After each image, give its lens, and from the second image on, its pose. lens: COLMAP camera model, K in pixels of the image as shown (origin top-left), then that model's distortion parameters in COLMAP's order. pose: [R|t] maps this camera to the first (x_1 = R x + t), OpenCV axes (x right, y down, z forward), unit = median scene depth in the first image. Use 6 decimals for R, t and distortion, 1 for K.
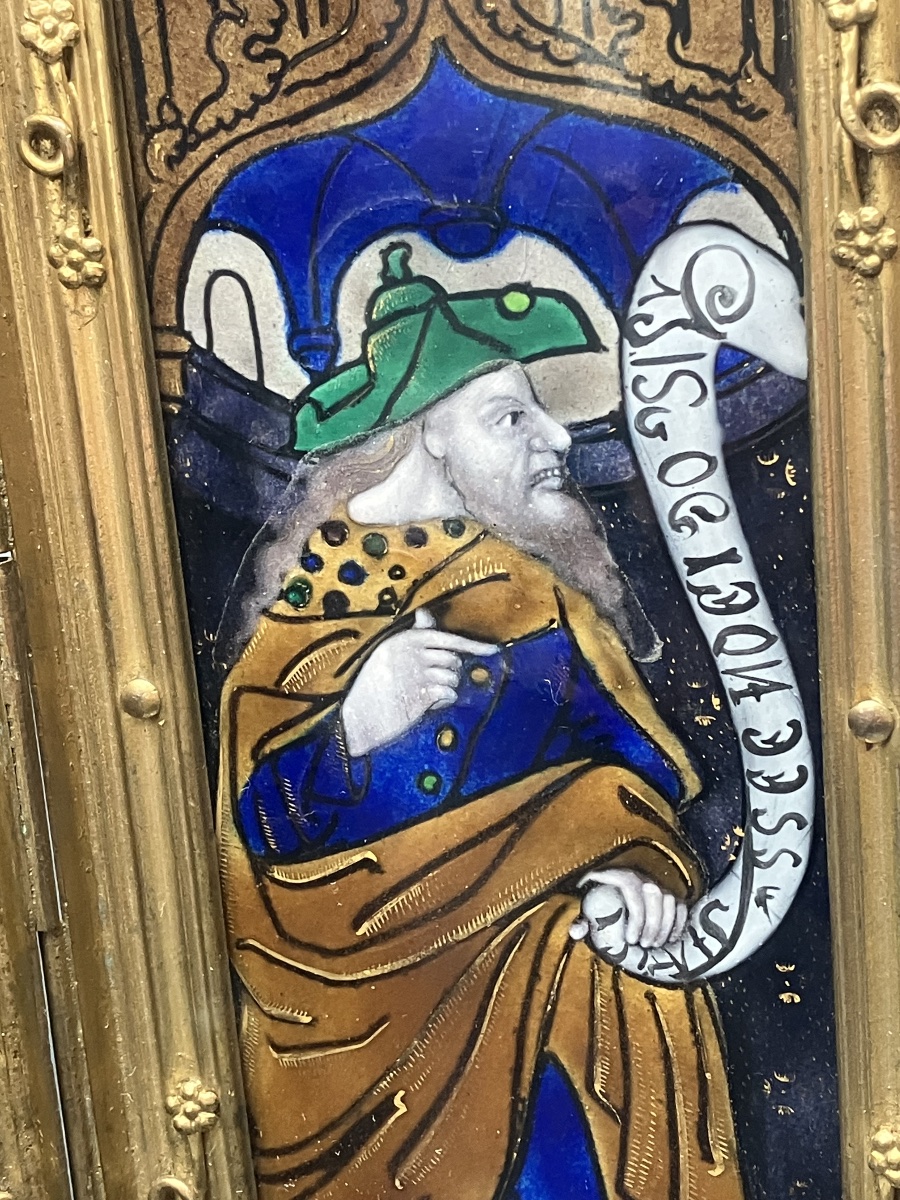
lens RADIAL K [[2191.5, 0, 452.8], [0, 2191.5, 570.8], [0, 0, 1]] dist [0.263139, -1.372954]
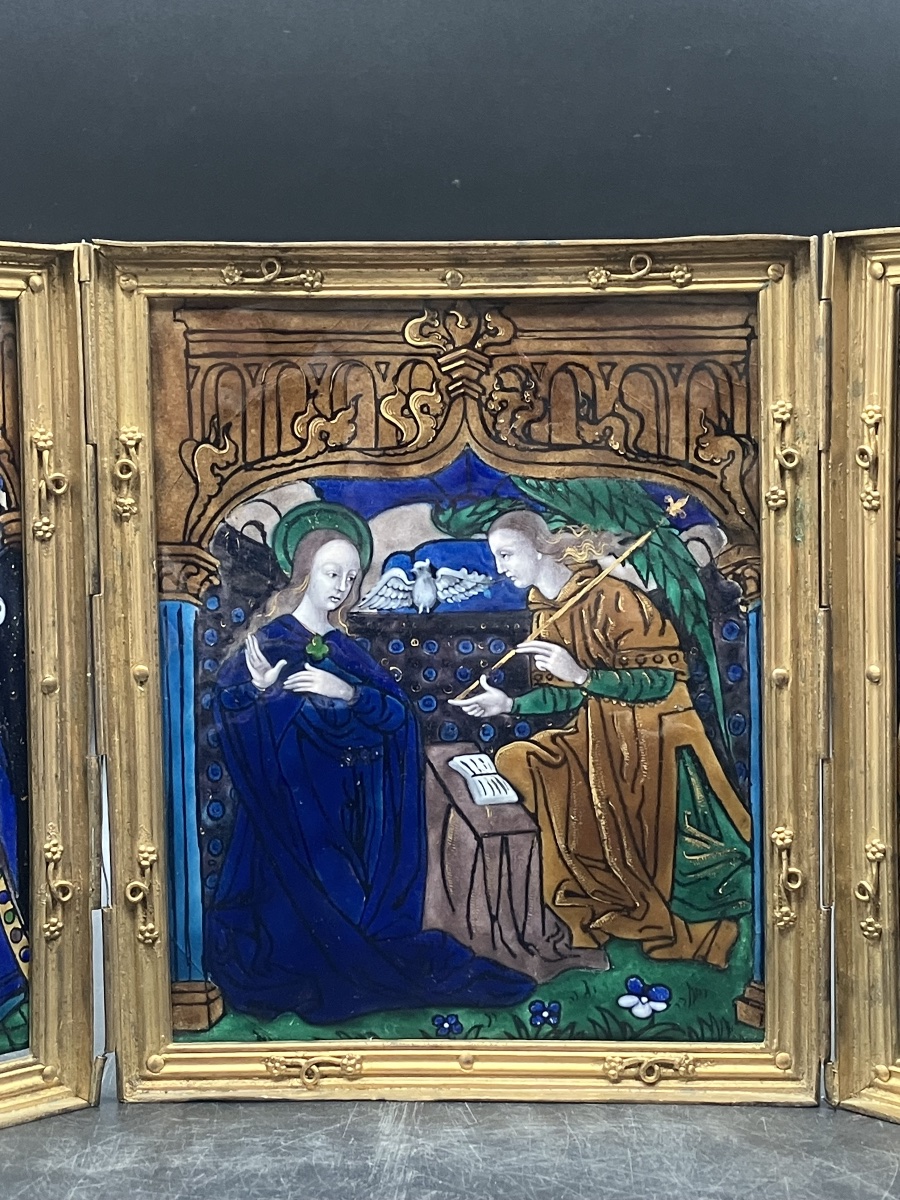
lens RADIAL K [[2201.5, 0, 475.6], [0, 2201.5, 574.1], [0, 0, 1]] dist [0.324217, -1.564450]
pose [[0.858312, 0.105468, -0.502173, 0.778394], [-0.188719, 0.974940, -0.117798, 0.353163], [0.477164, 0.195877, 0.856707, -1.507712]]
